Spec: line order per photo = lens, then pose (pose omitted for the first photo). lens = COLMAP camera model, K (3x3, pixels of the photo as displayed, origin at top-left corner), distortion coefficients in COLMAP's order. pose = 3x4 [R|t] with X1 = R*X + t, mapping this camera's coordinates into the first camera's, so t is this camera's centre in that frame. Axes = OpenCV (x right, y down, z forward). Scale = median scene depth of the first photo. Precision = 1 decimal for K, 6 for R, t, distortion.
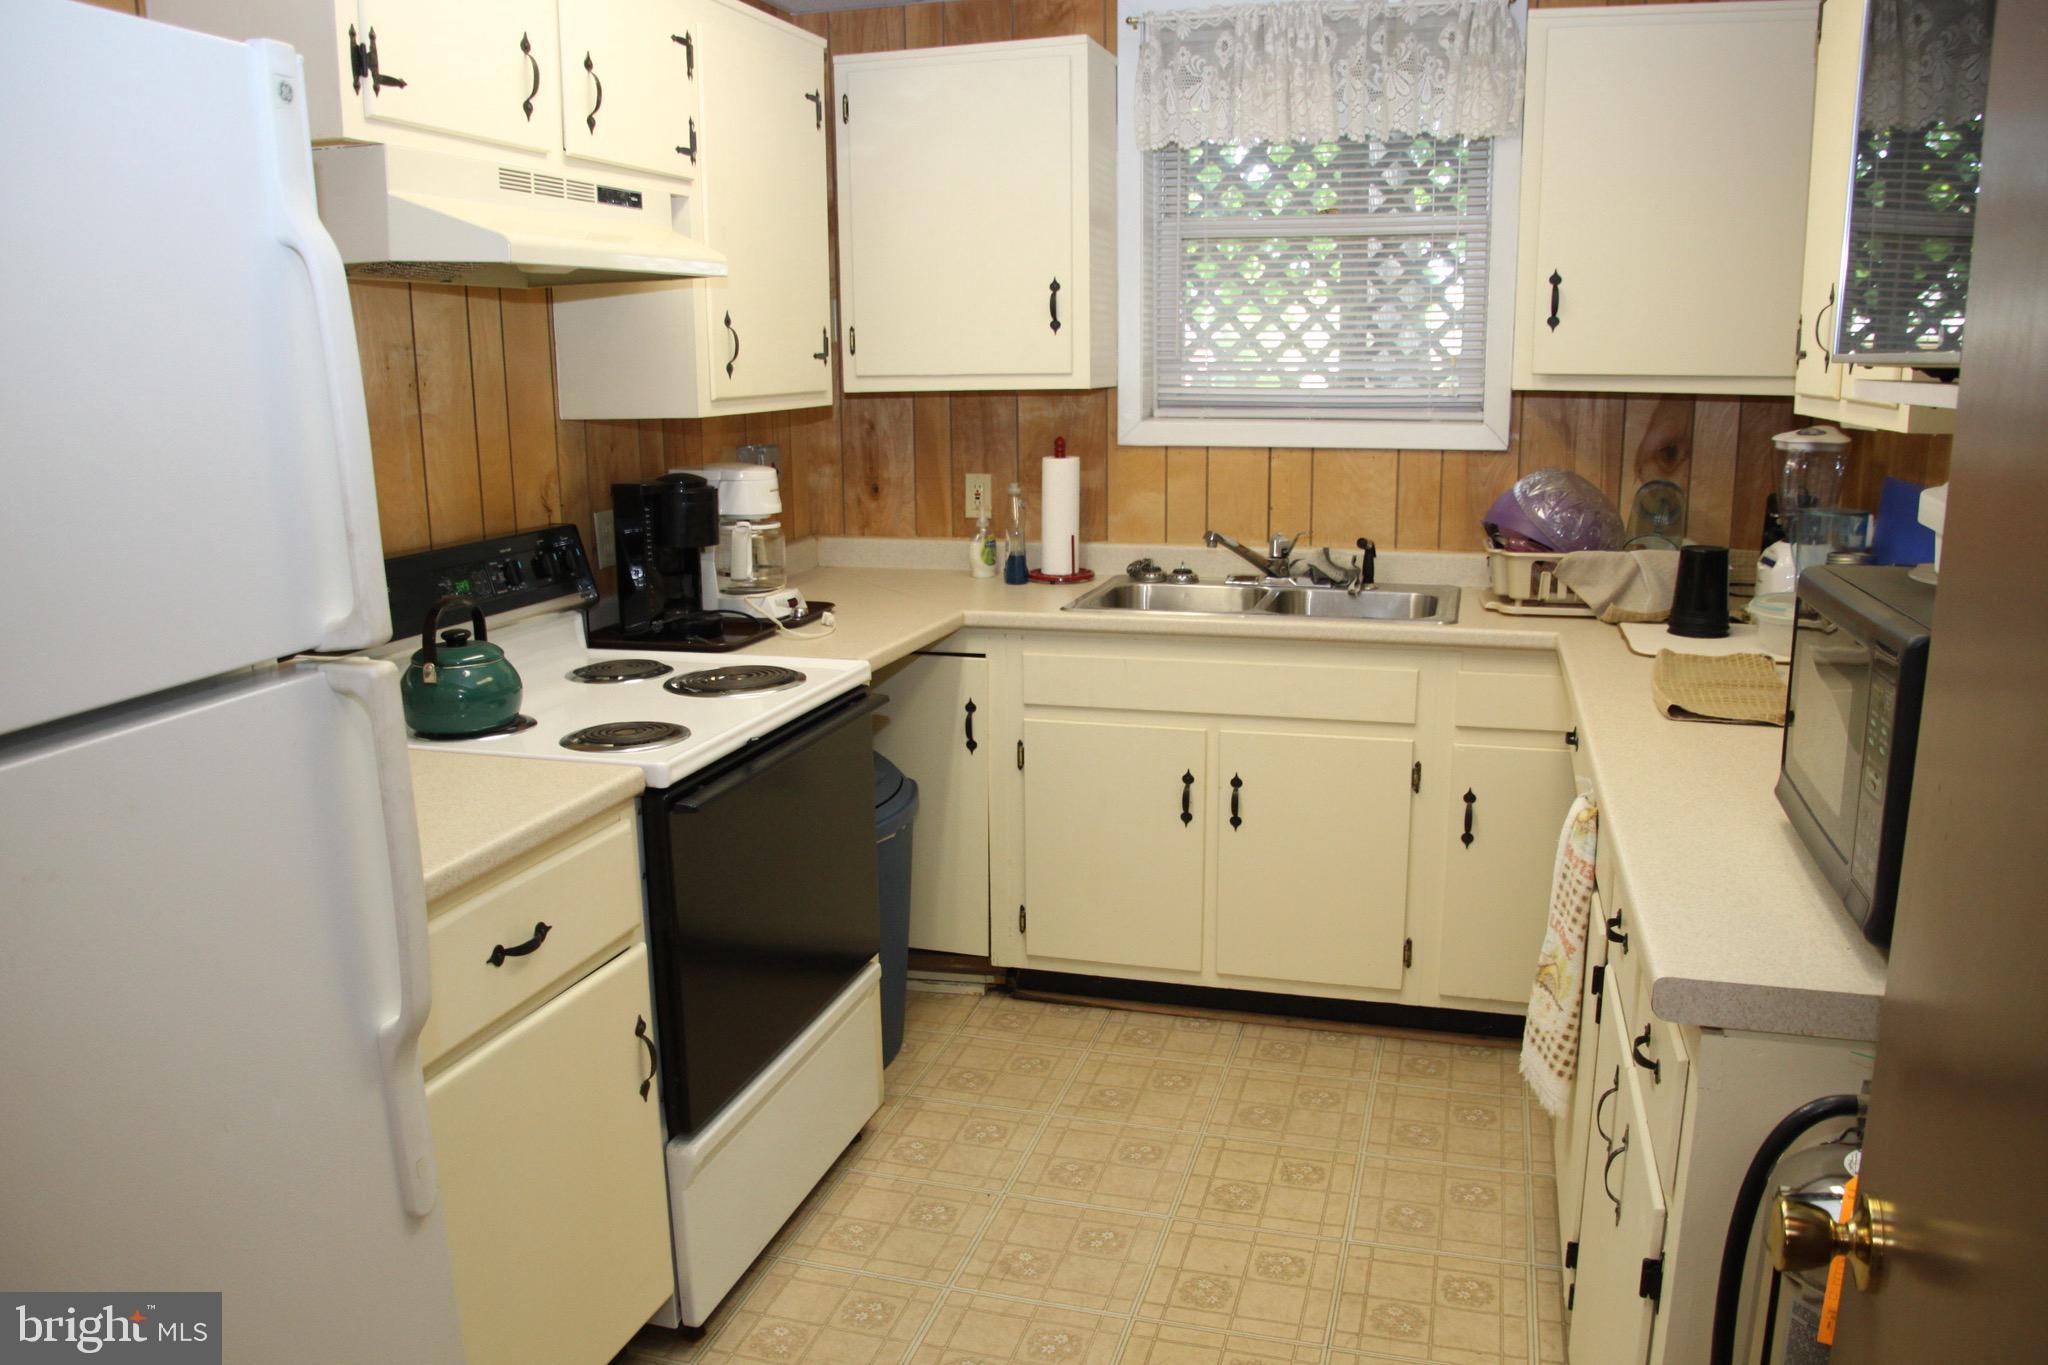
lens RADIAL K [[1524.6, 0, 1017.3], [0, 1524.6, 694.7], [0, 0, 1]] dist [-0.120515, 0.064944]
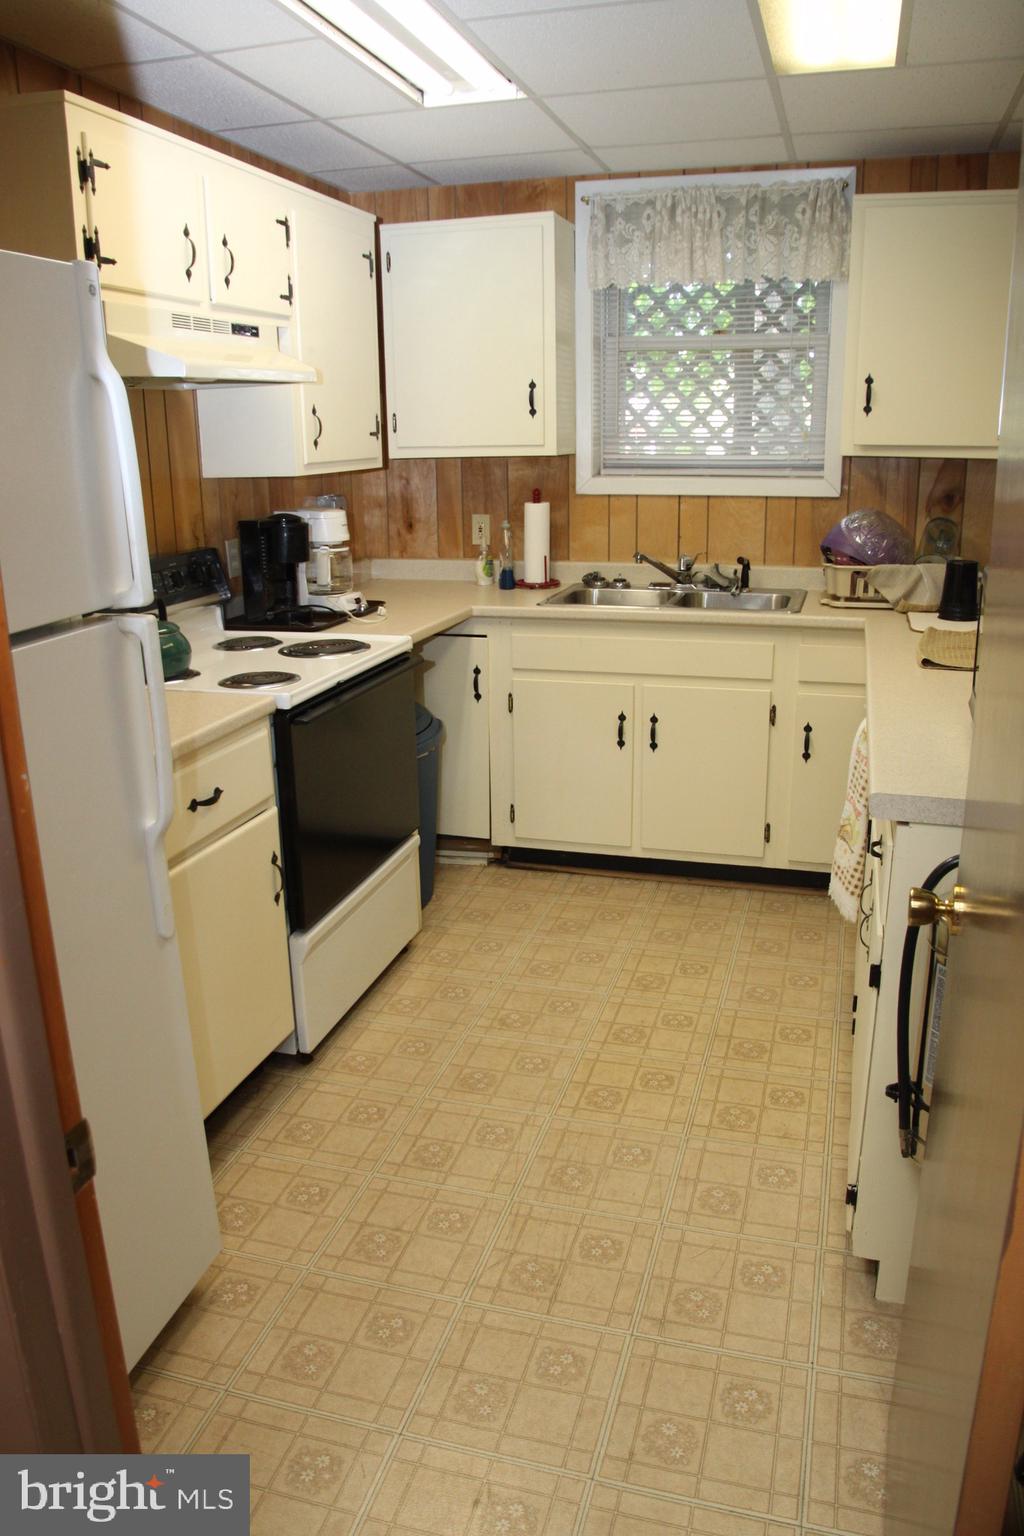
lens RADIAL K [[1143.5, 0, 513.5], [0, 1143.5, 773.5], [0, 0, 1]] dist [-0.120515, 0.064944]
pose [[0.999982, -0.004689, 0.003766, 0.000715], [0.004393, 0.997160, 0.075178, 0.025923], [-0.004107, -0.075161, 0.997163, -0.133025]]
